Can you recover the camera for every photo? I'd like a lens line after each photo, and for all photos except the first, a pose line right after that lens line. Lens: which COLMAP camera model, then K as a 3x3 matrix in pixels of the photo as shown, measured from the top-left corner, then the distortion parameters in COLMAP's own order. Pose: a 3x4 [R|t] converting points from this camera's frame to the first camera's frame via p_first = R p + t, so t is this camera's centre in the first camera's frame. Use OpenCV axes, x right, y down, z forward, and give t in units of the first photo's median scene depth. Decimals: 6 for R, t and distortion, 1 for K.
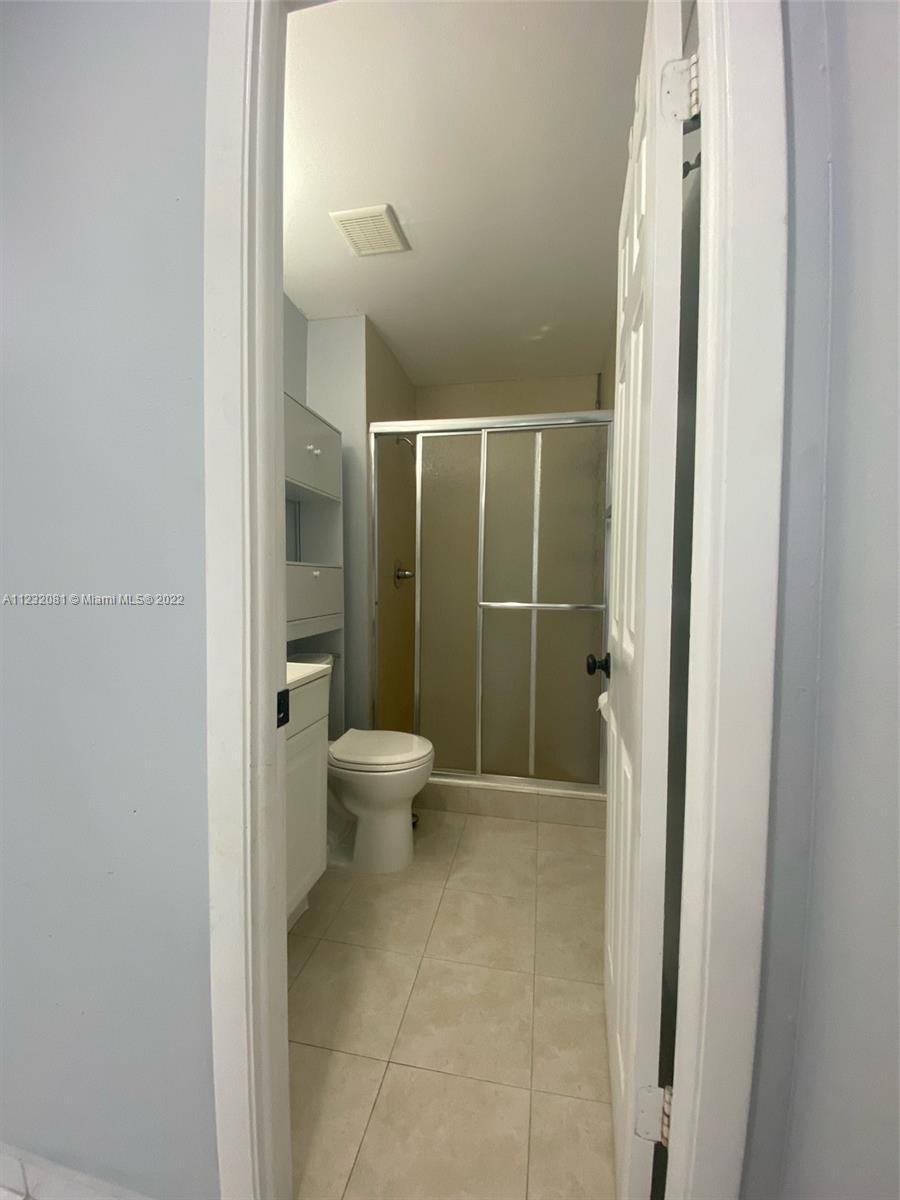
lens RADIAL K [[492.0, 0, 447.9], [0, 492.0, 601.3], [0, 0, 1]] dist [-0.012466, -0.000560]
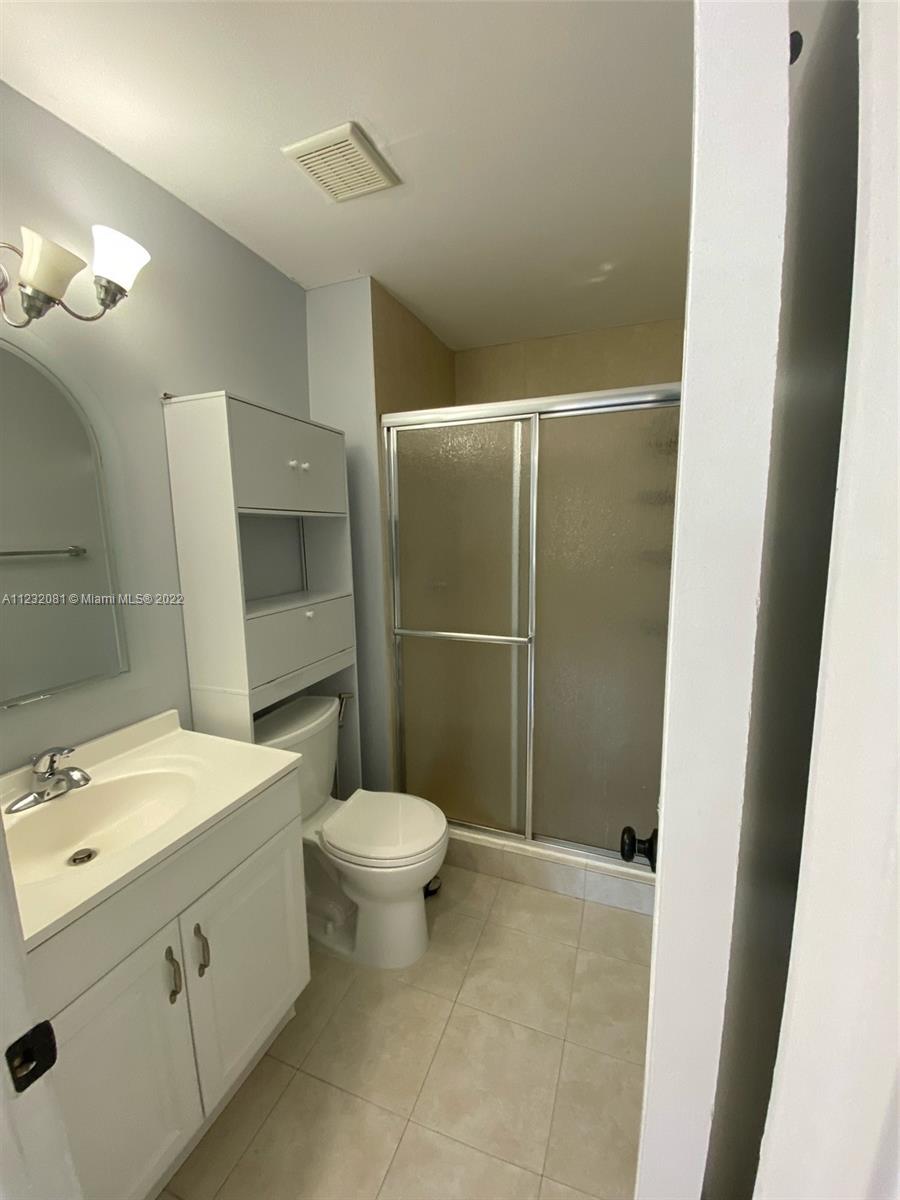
lens RADIAL K [[492.0, 0, 452.9], [0, 492.0, 599.3], [0, 0, 1]] dist [-0.012466, -0.000560]
pose [[0.985446, 0.000206, -0.169988, 0.123551], [0.016635, 0.995083, 0.097640, -0.170379], [0.169172, -0.099046, 0.980597, 0.236332]]
